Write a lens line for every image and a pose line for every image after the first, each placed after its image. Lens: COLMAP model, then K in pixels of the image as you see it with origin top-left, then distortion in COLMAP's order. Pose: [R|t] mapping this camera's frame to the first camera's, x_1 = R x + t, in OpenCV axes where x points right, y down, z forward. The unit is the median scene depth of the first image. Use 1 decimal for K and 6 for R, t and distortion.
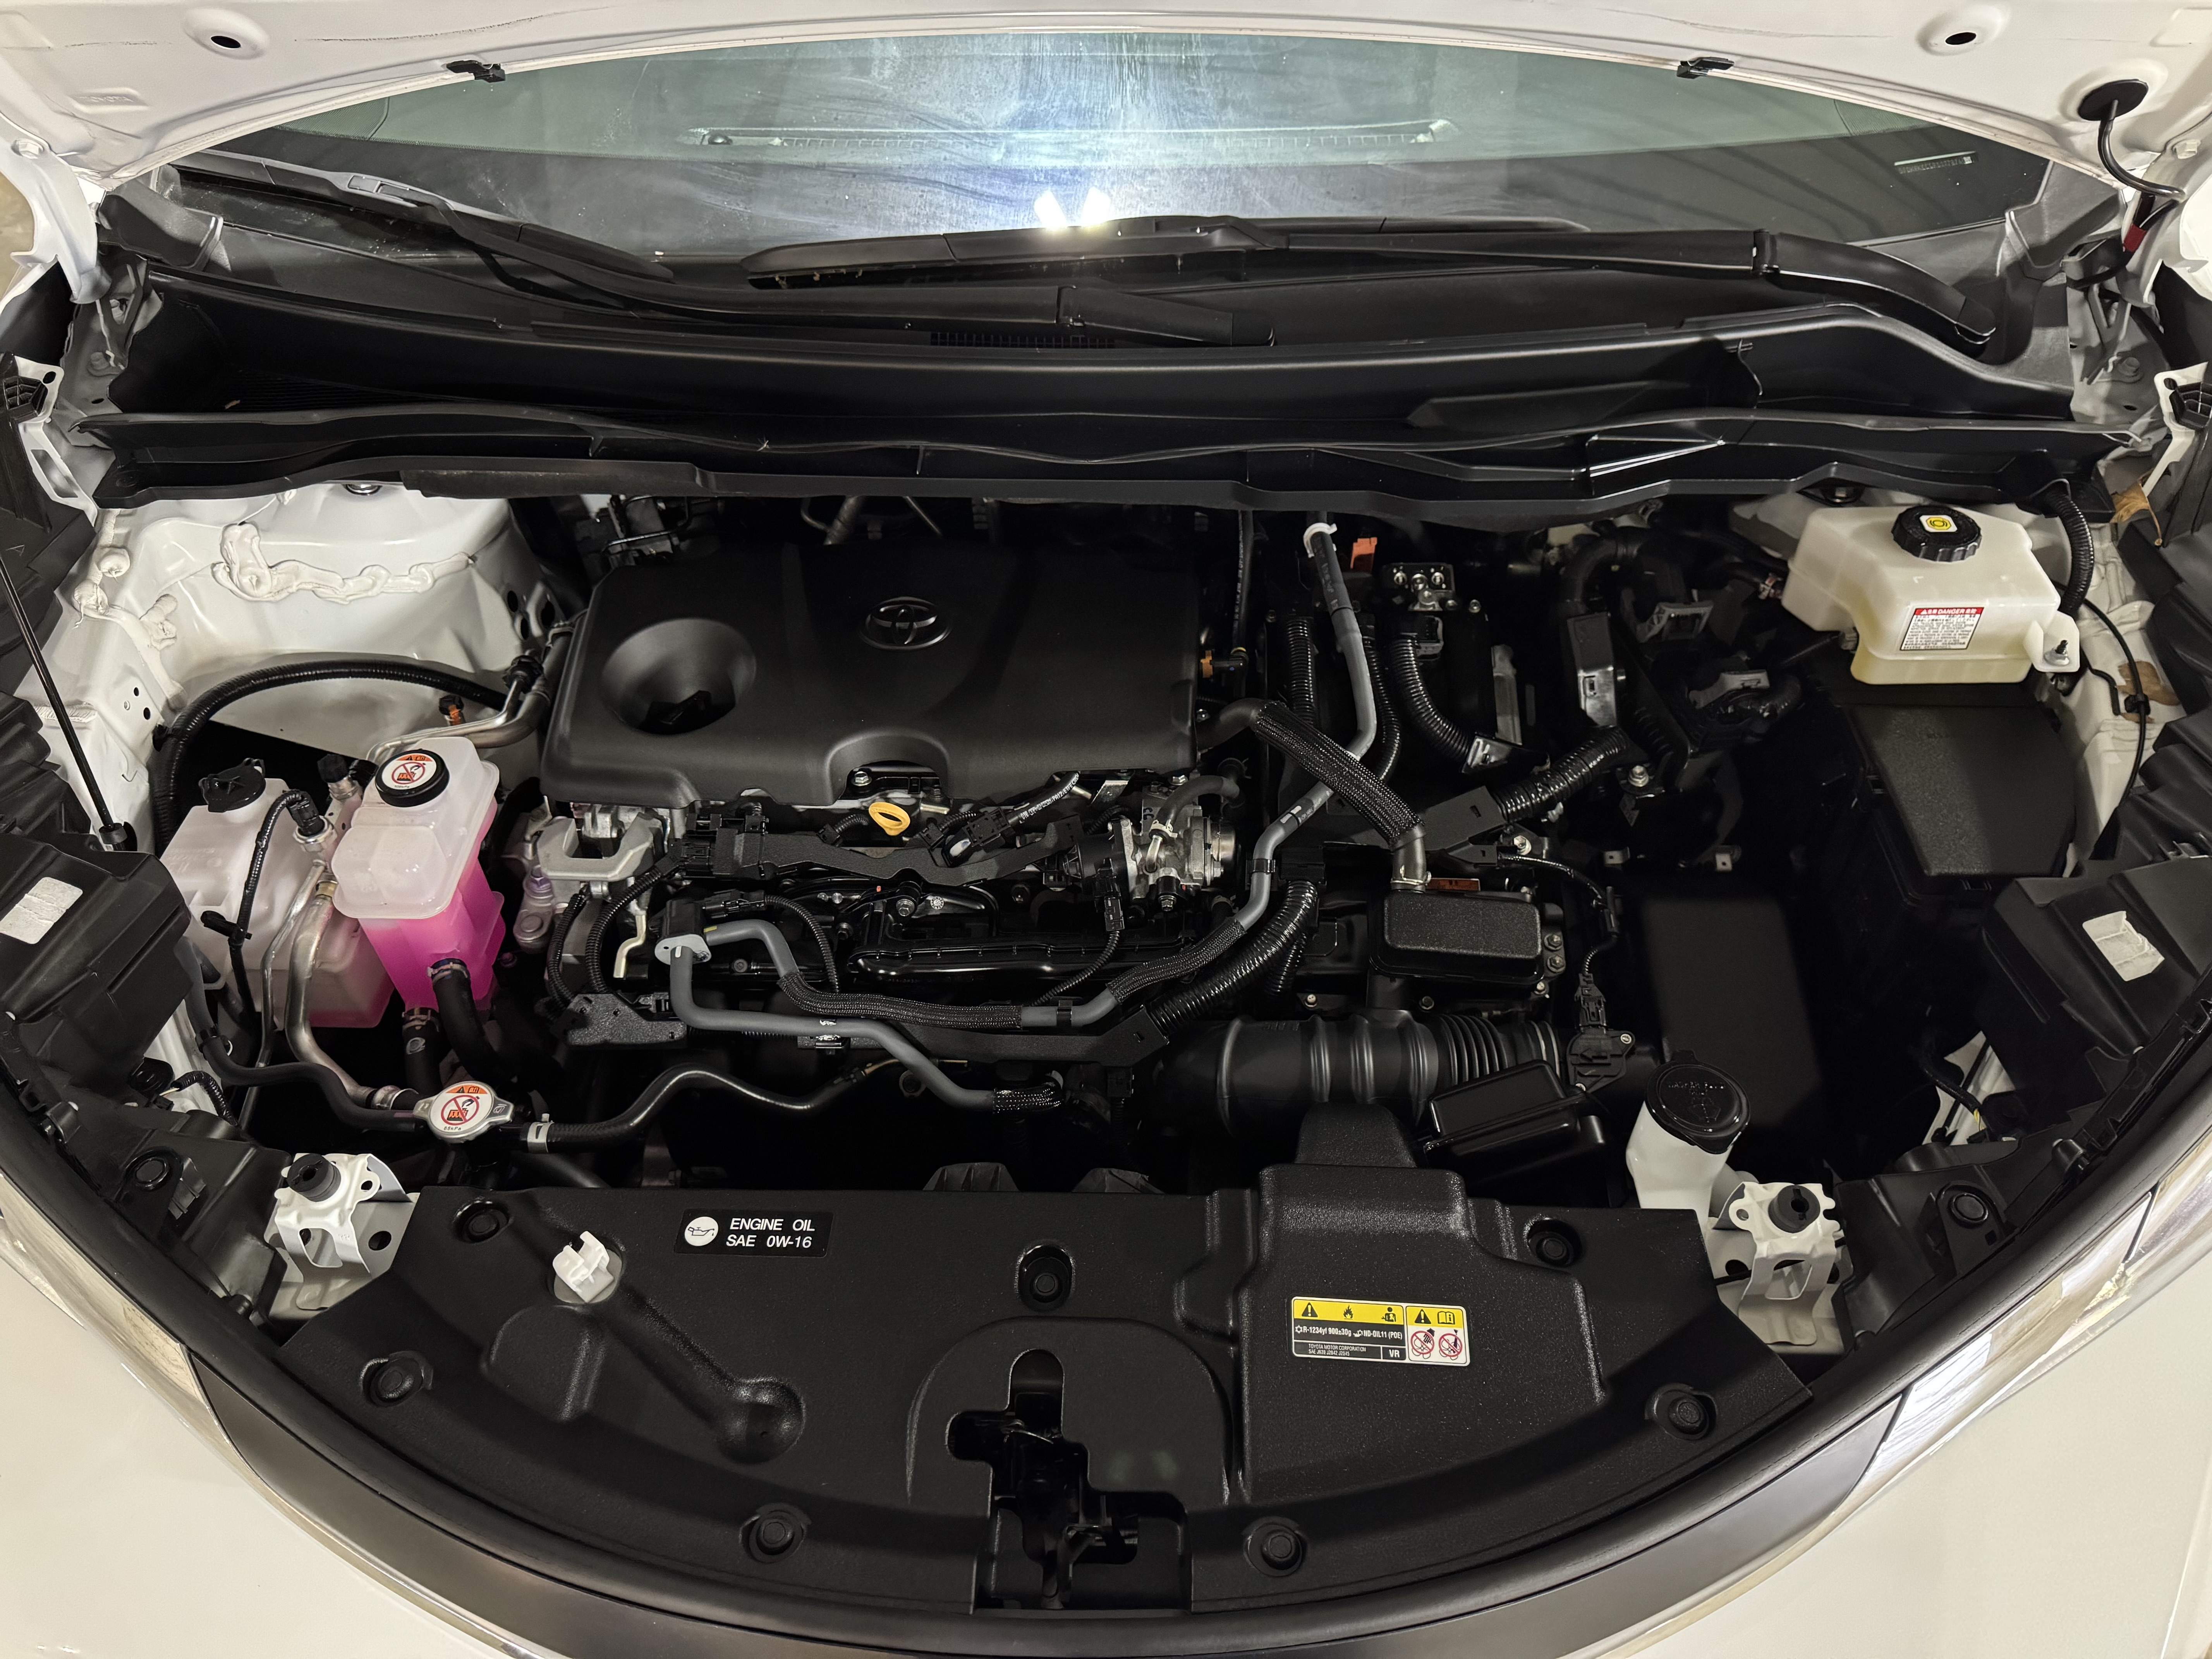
lens RADIAL K [[1566.7, 0, 1116.6], [0, 1566.7, 822.7], [0, 0, 1]] dist [0.007450, -0.025619]
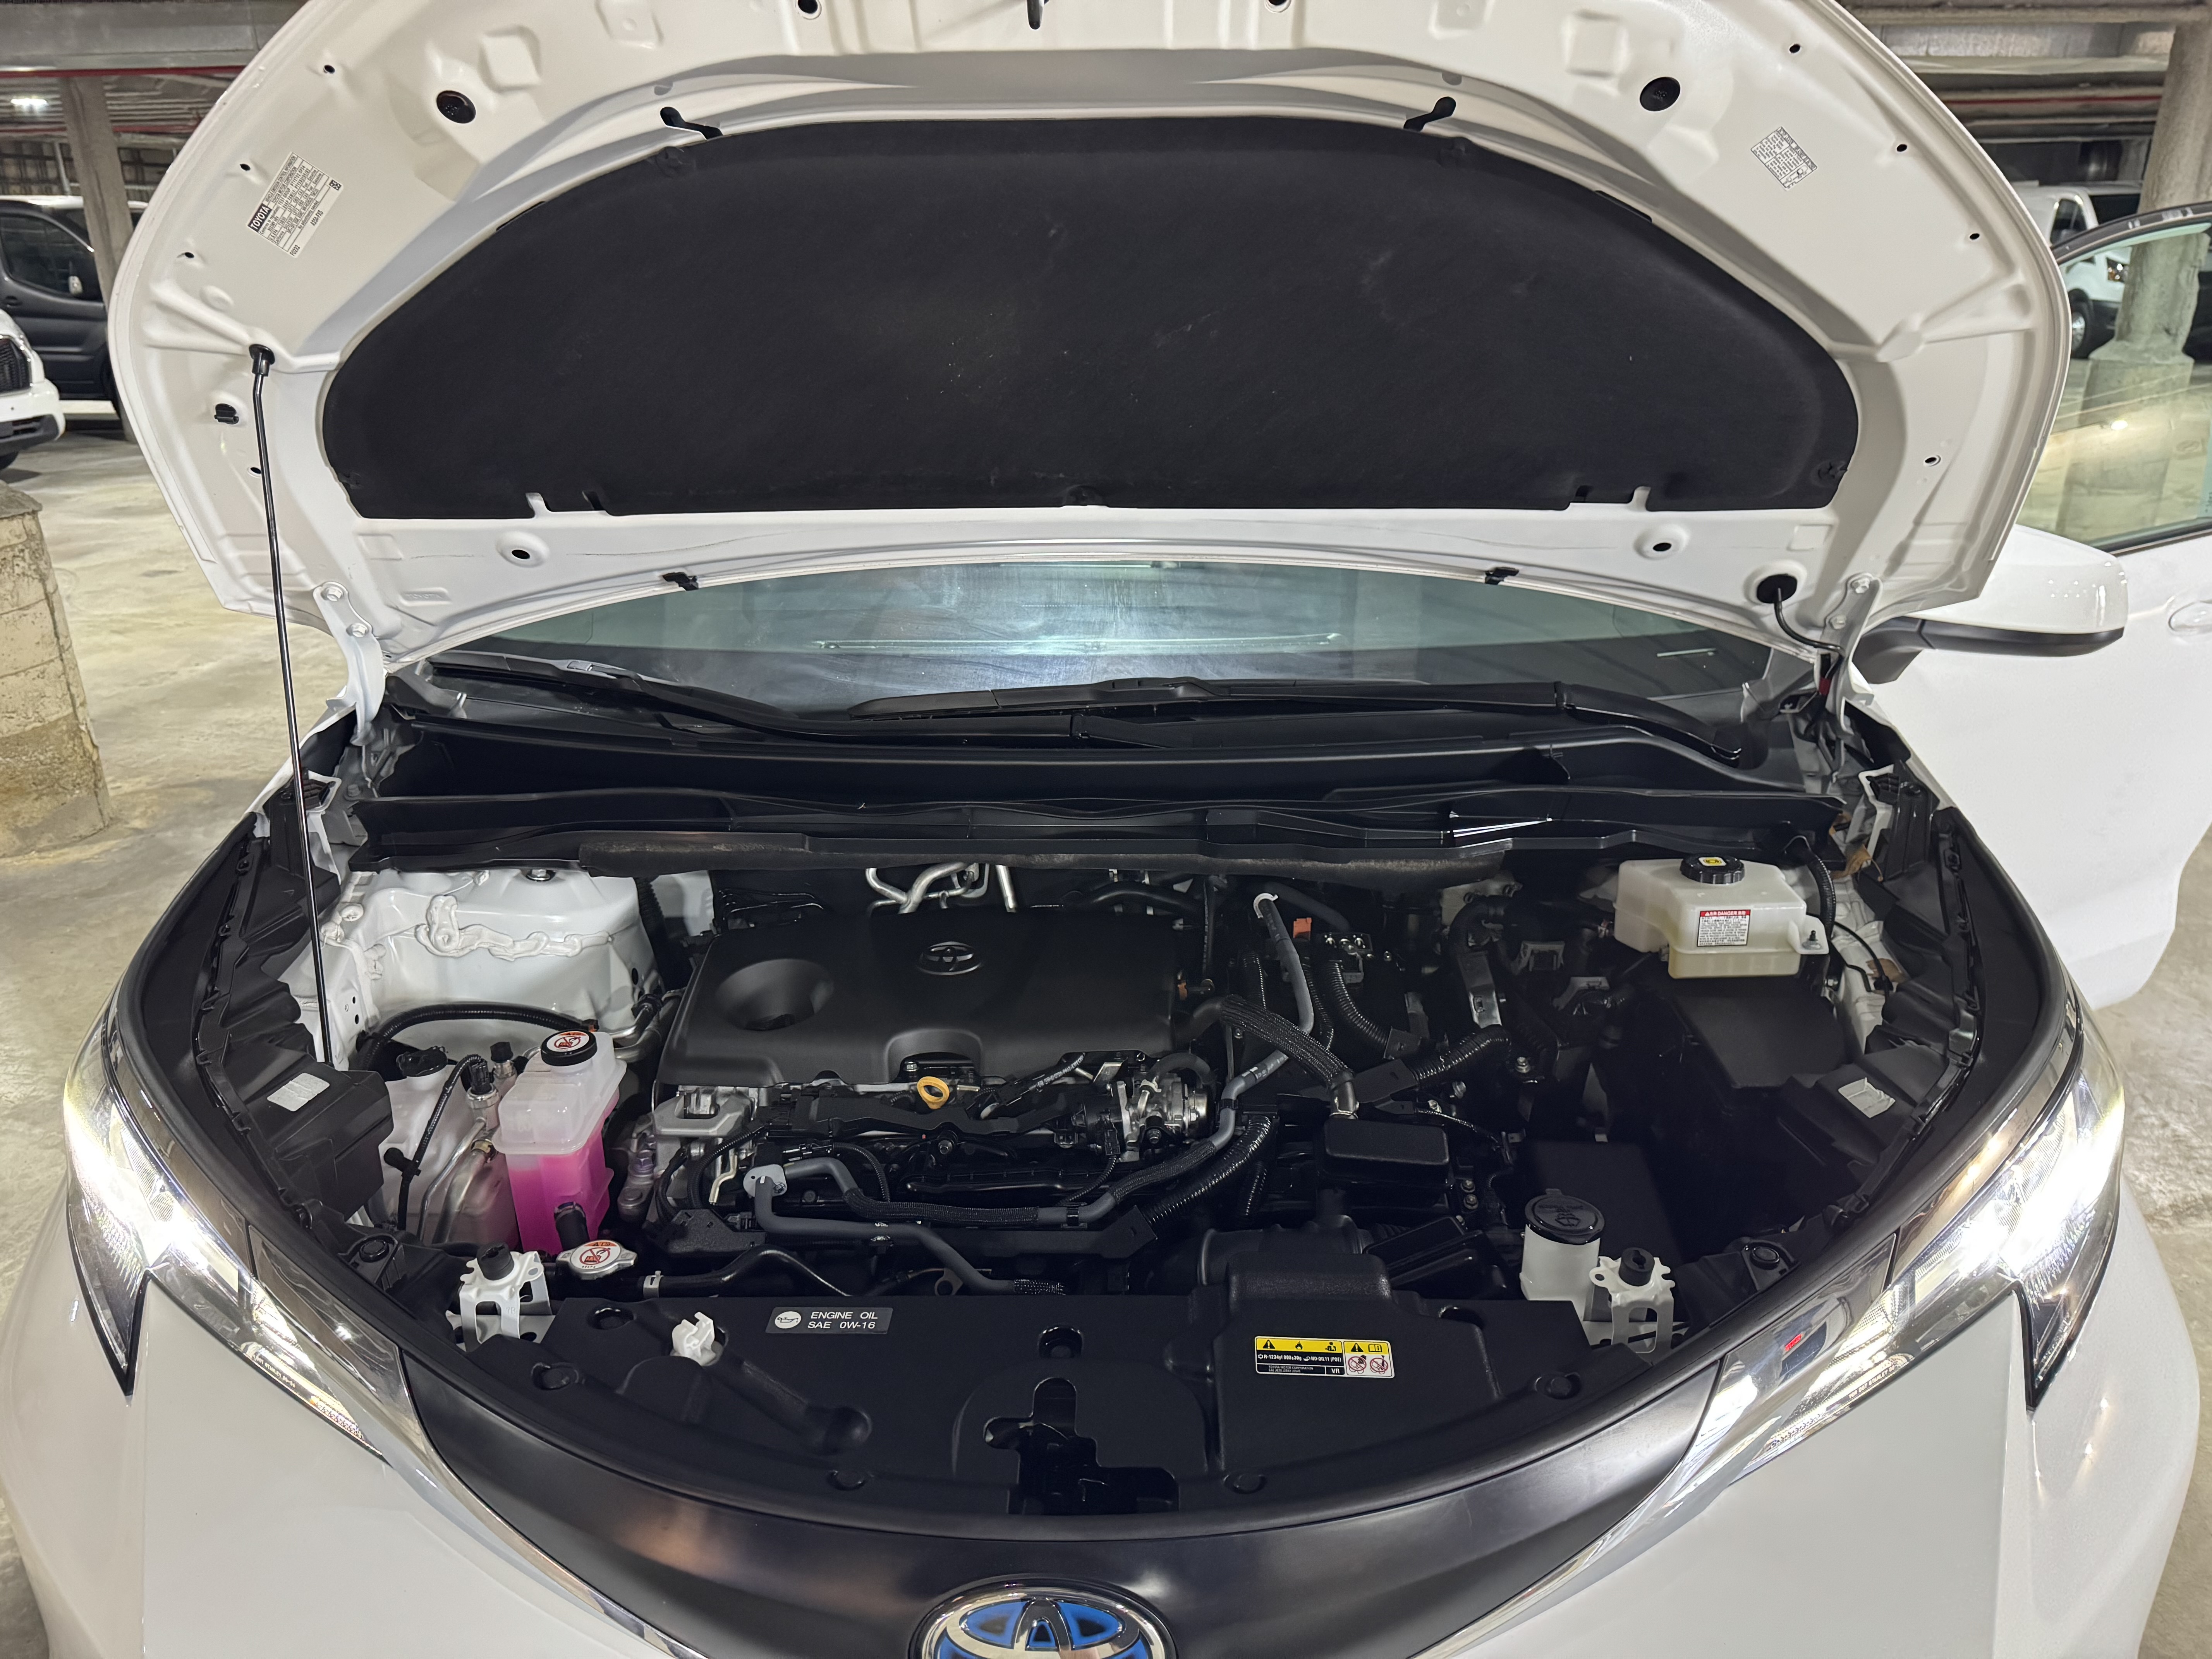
lens RADIAL K [[1566.7, 0, 1116.6], [0, 1566.7, 822.7], [0, 0, 1]] dist [0.007450, -0.025619]
pose [[0.999956, -0.001818, 0.009242, -0.009060], [0.005486, 0.910012, -0.414546, 0.340511], [-0.007656, 0.414578, 0.909981, -0.256094]]
